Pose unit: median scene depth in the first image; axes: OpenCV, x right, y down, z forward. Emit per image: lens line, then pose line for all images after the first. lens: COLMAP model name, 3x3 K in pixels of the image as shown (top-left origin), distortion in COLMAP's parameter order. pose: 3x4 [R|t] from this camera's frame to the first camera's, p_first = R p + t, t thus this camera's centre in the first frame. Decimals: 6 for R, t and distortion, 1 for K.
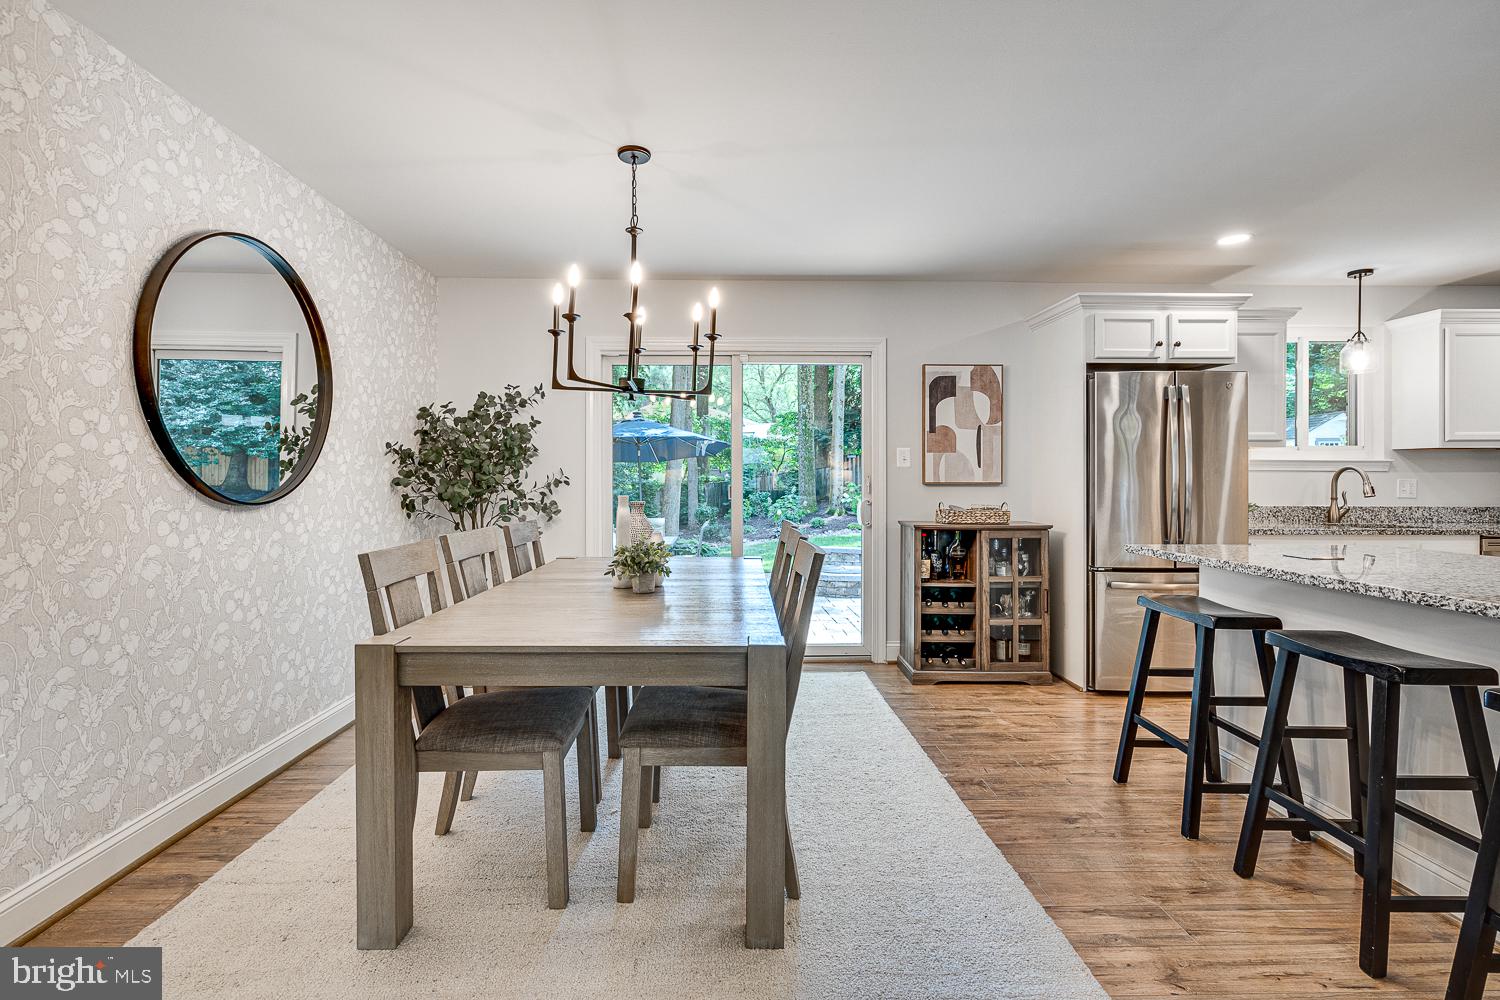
lens RADIAL K [[694.2, 0, 749.5], [0, 694.2, 475.6], [0, 0, 1]] dist [-0.003454, 0.004178]
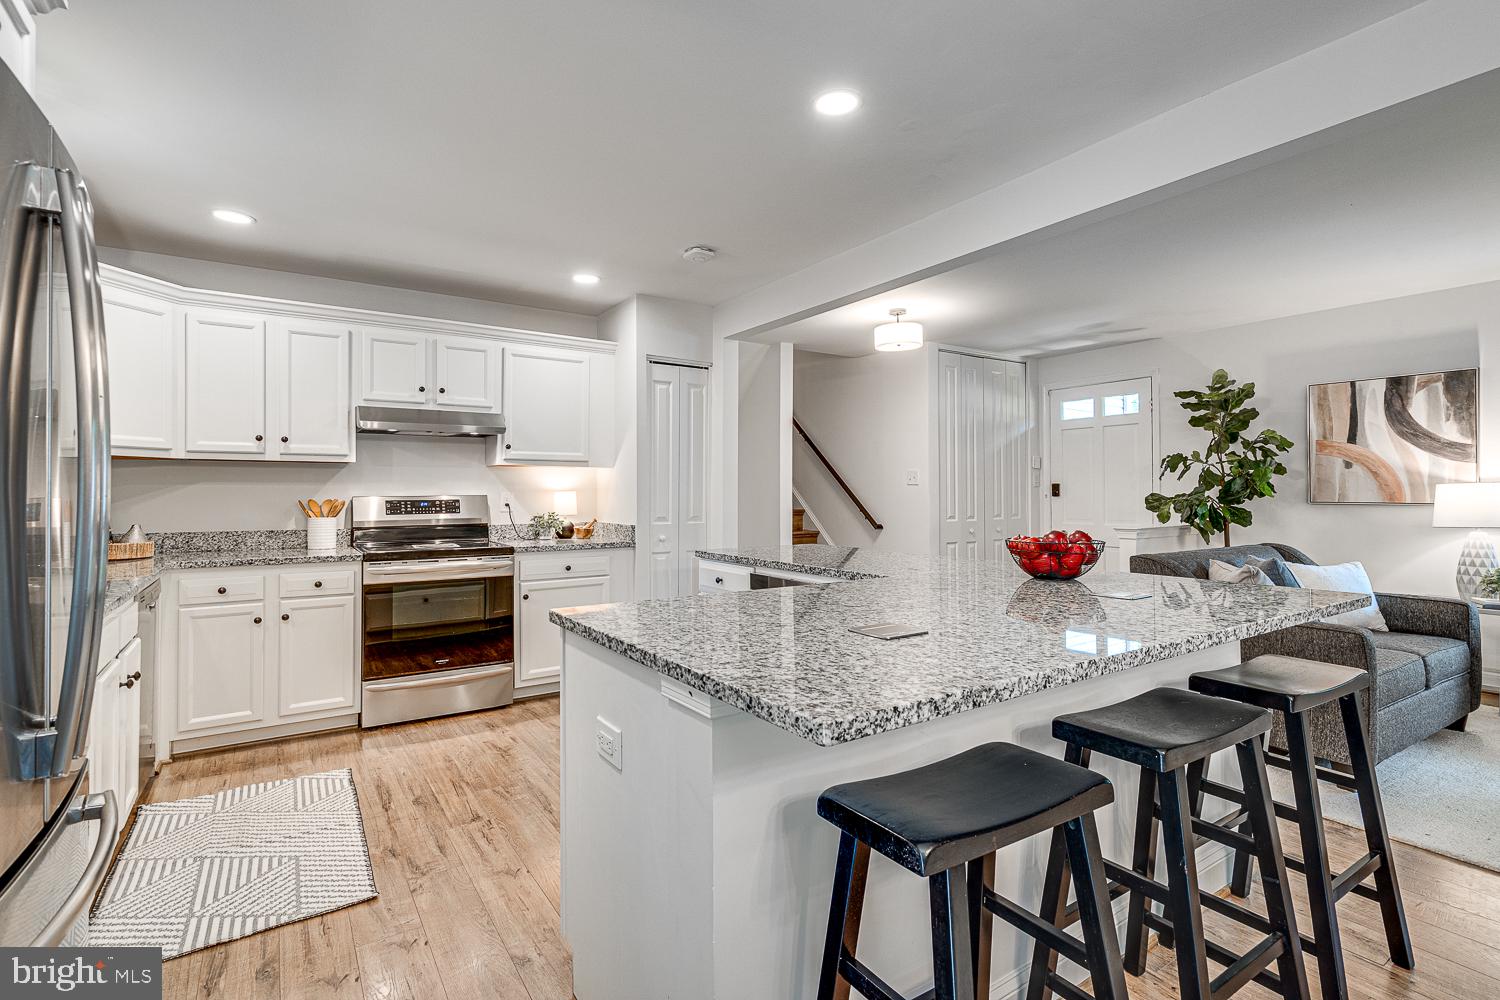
lens RADIAL K [[694.2, 0, 754.4], [0, 694.2, 488.6], [0, 0, 1]] dist [-0.003454, 0.004178]
pose [[-0.532683, 0.006523, 0.846290, 0.229285], [-0.002676, 0.999952, -0.009392, -0.000330], [-0.846310, -0.007268, -0.532640, 0.895628]]
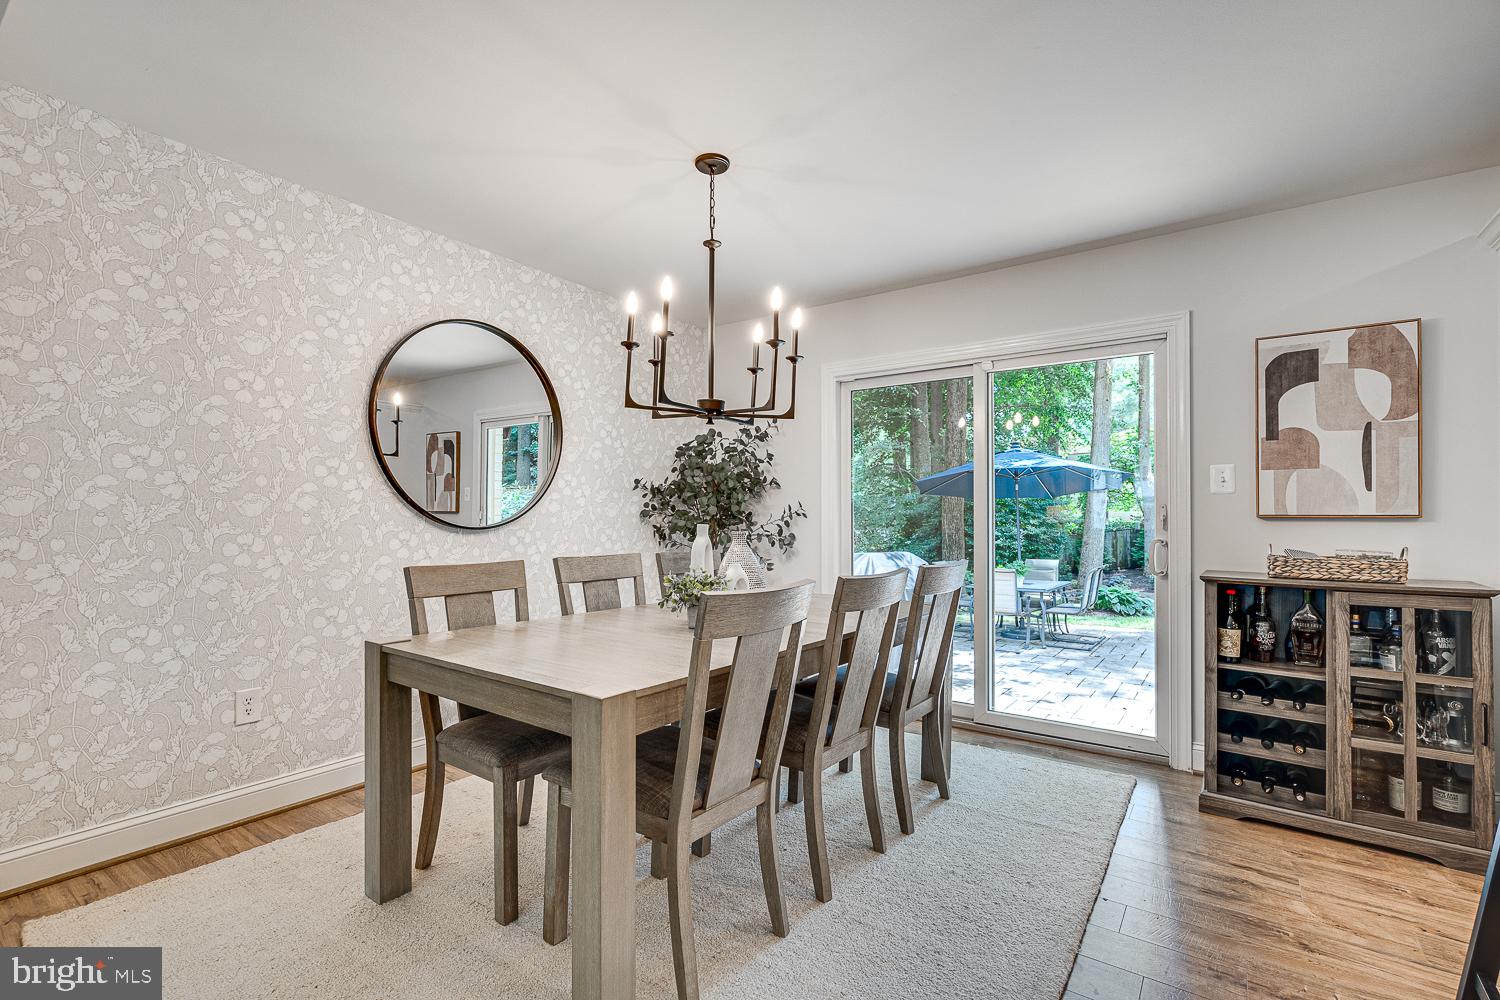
lens RADIAL K [[694.2, 0, 756.6], [0, 694.2, 508.9], [0, 0, 1]] dist [-0.003454, 0.004178]
pose [[0.792793, -0.006302, -0.609458, 0.324667], [0.000953, 0.999958, -0.009101, 0.011617], [0.609490, 0.006635, 0.792766, 0.207280]]
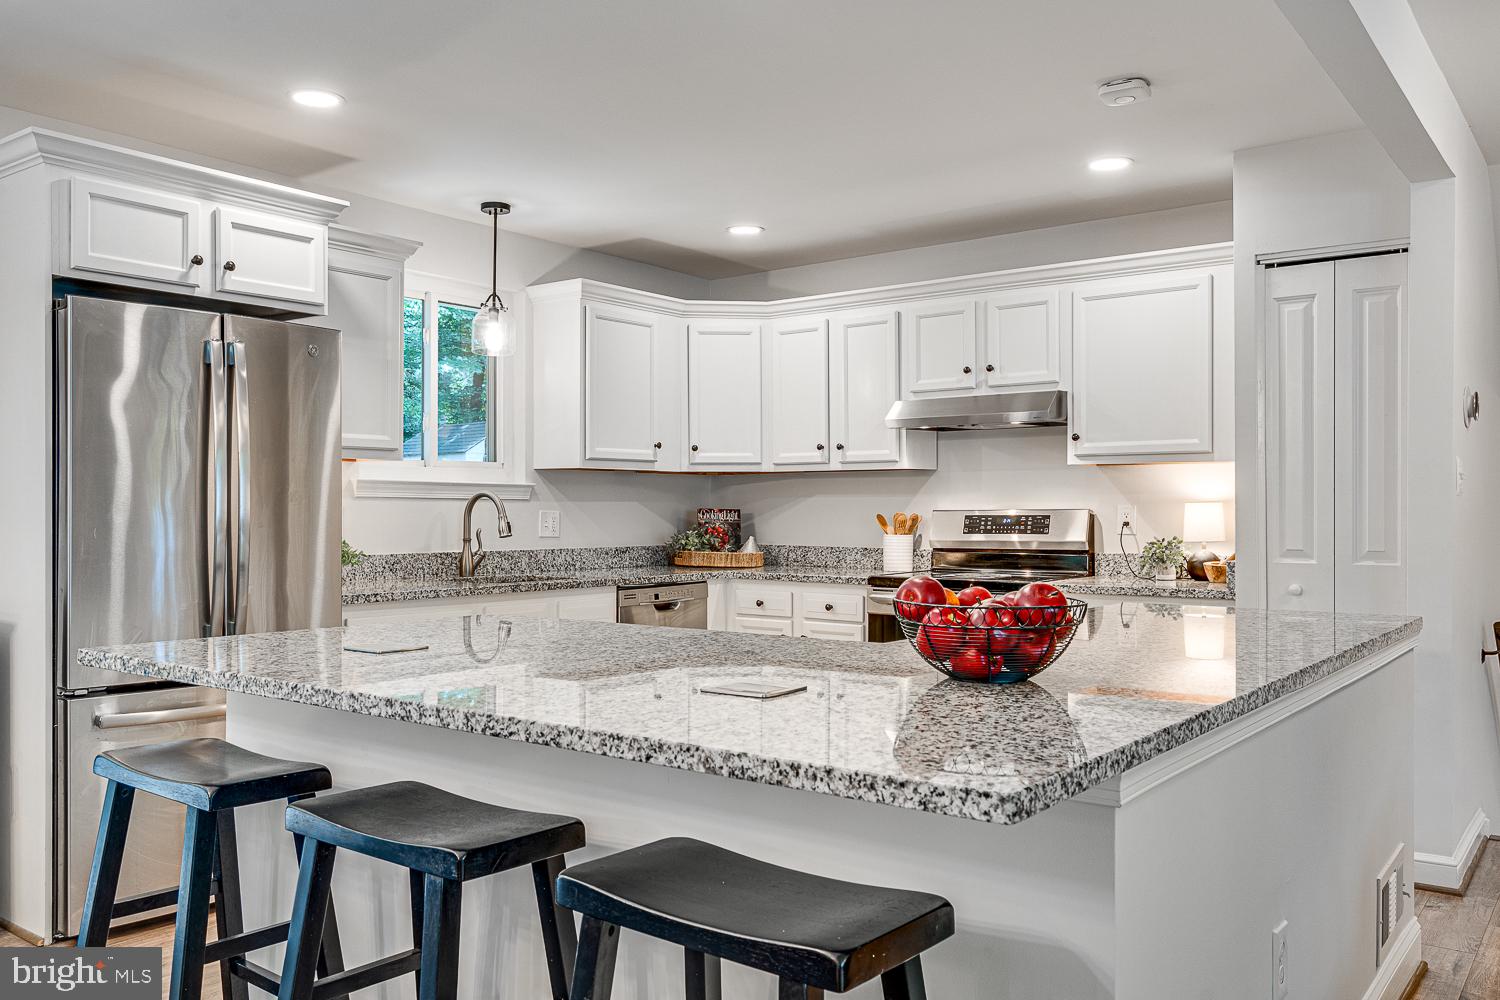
lens RADIAL K [[1185.3, 0, 721.4], [0, 1185.3, 509.4], [0, 0, 1]] dist [0.010563, -0.018354]
pose [[0.640740, -0.000220, 0.767758, 0.147303], [-0.003747, 0.999987, 0.003414, -0.001506], [-0.767749, -0.005064, 0.640731, 0.097983]]
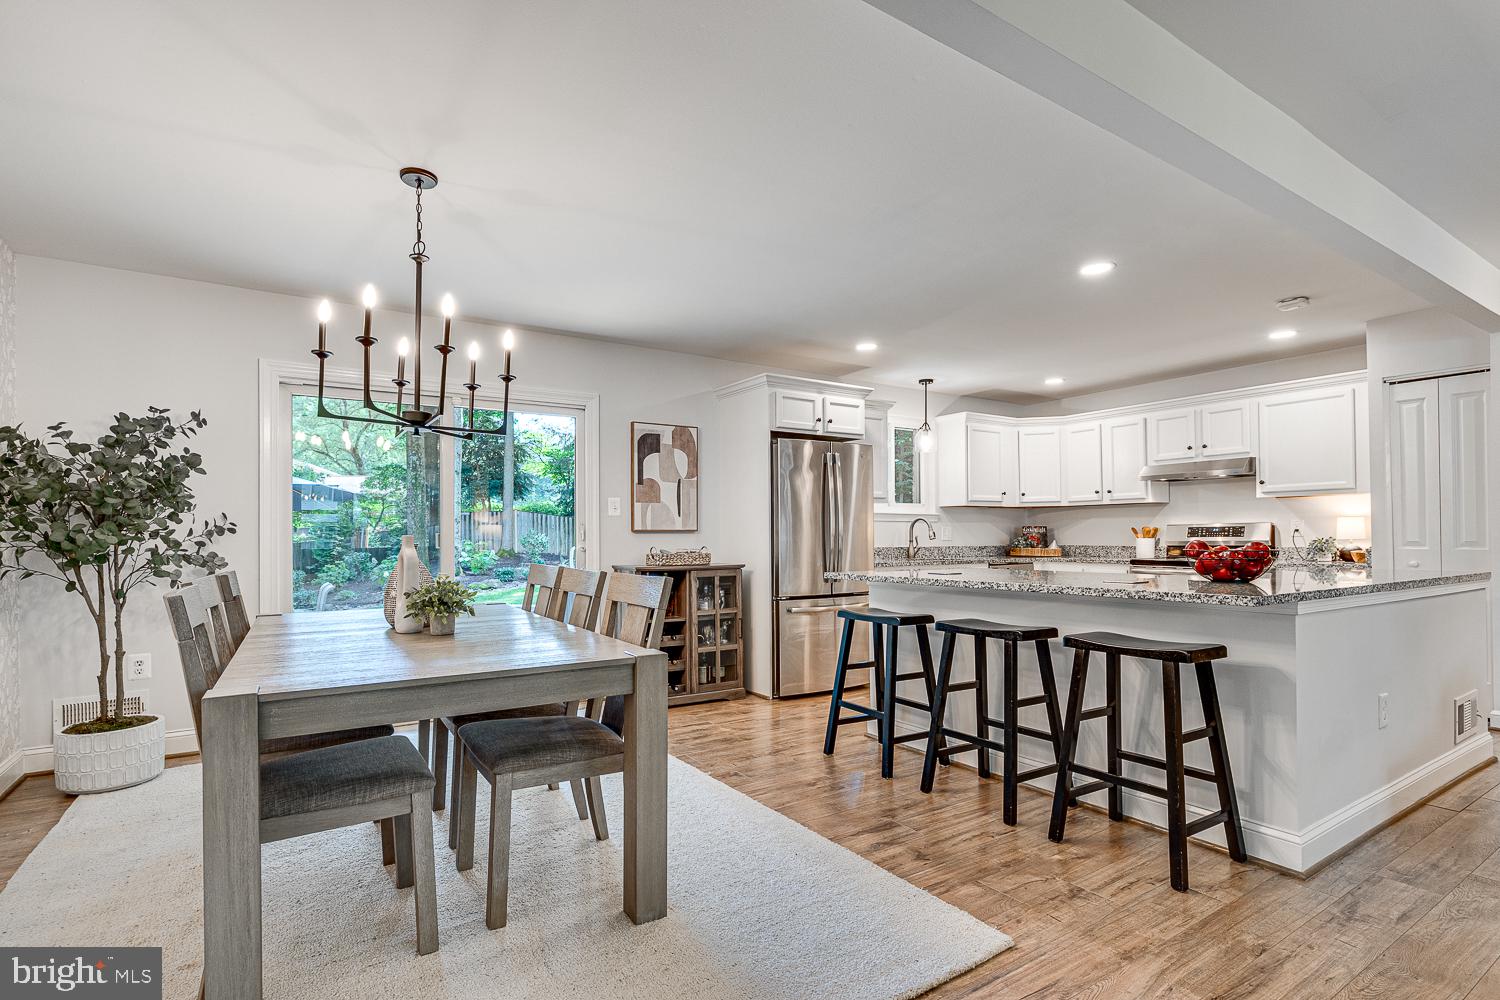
lens RADIAL K [[694.2, 0, 735.2], [0, 694.2, 530.5], [0, 0, 1]] dist [-0.003454, 0.004178]
pose [[0.864947, -0.001256, 0.501862, -0.185436], [0.003737, 0.999985, -0.003938, 0.018657], [-0.501850, 0.005282, 0.864939, -0.026789]]
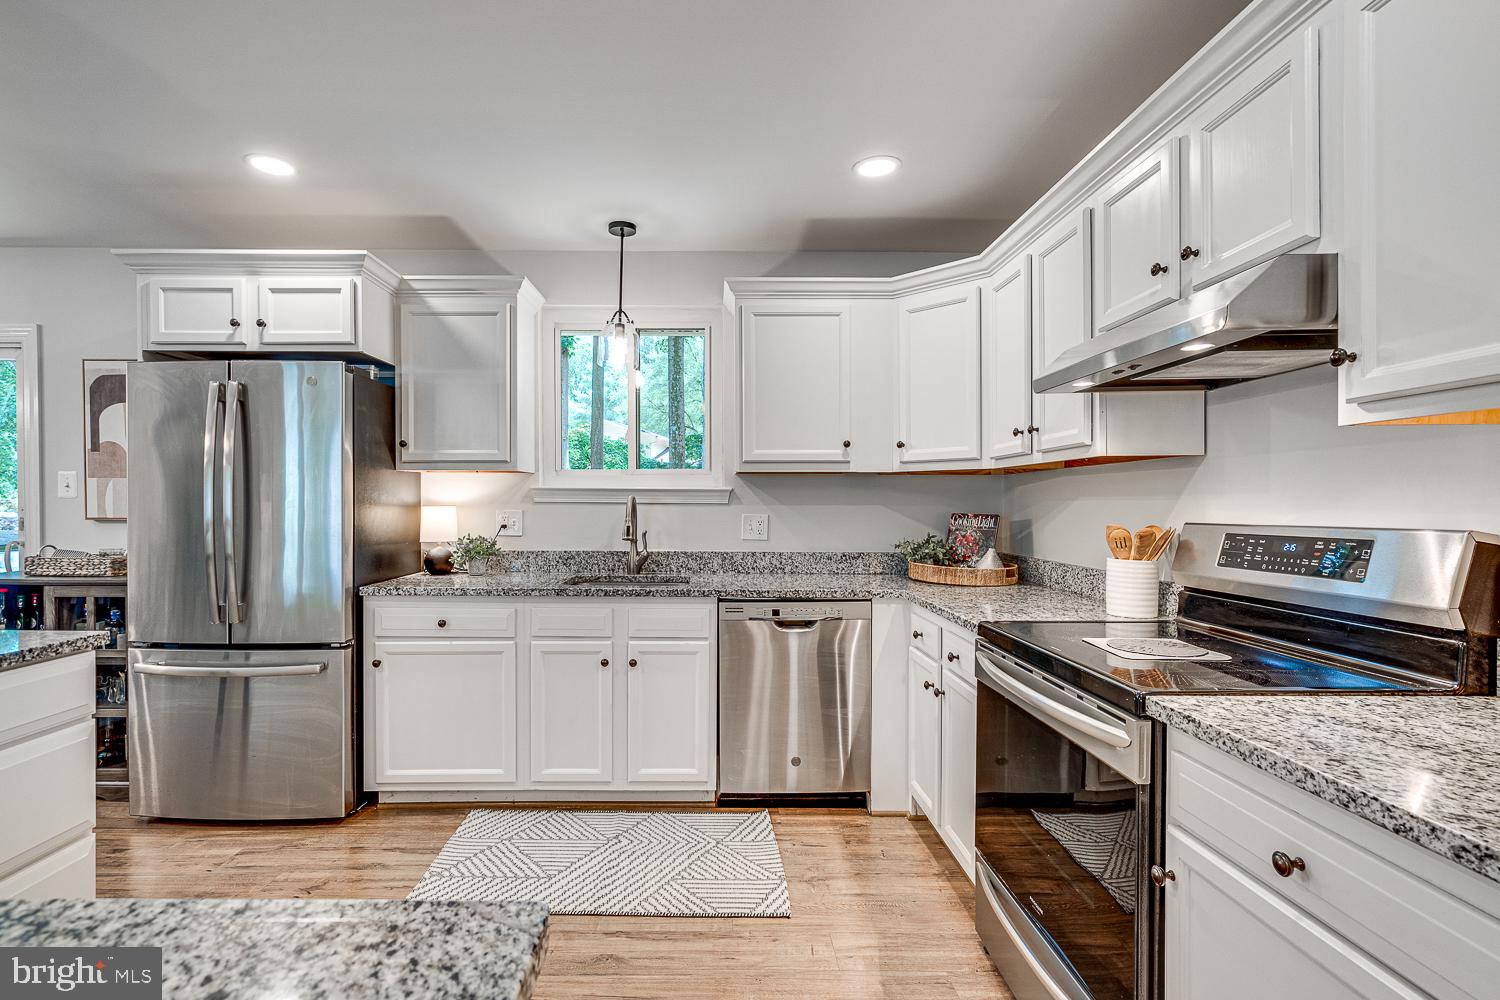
lens RADIAL K [[694.2, 0, 714.2], [0, 694.2, 509.2], [0, 0, 1]] dist [-0.003454, 0.004178]
pose [[0.999694, 0.002214, -0.024621, 1.114720], [-0.001863, 0.999897, 0.014255, -0.013076], [0.024650, -0.014204, 0.999595, 0.315250]]
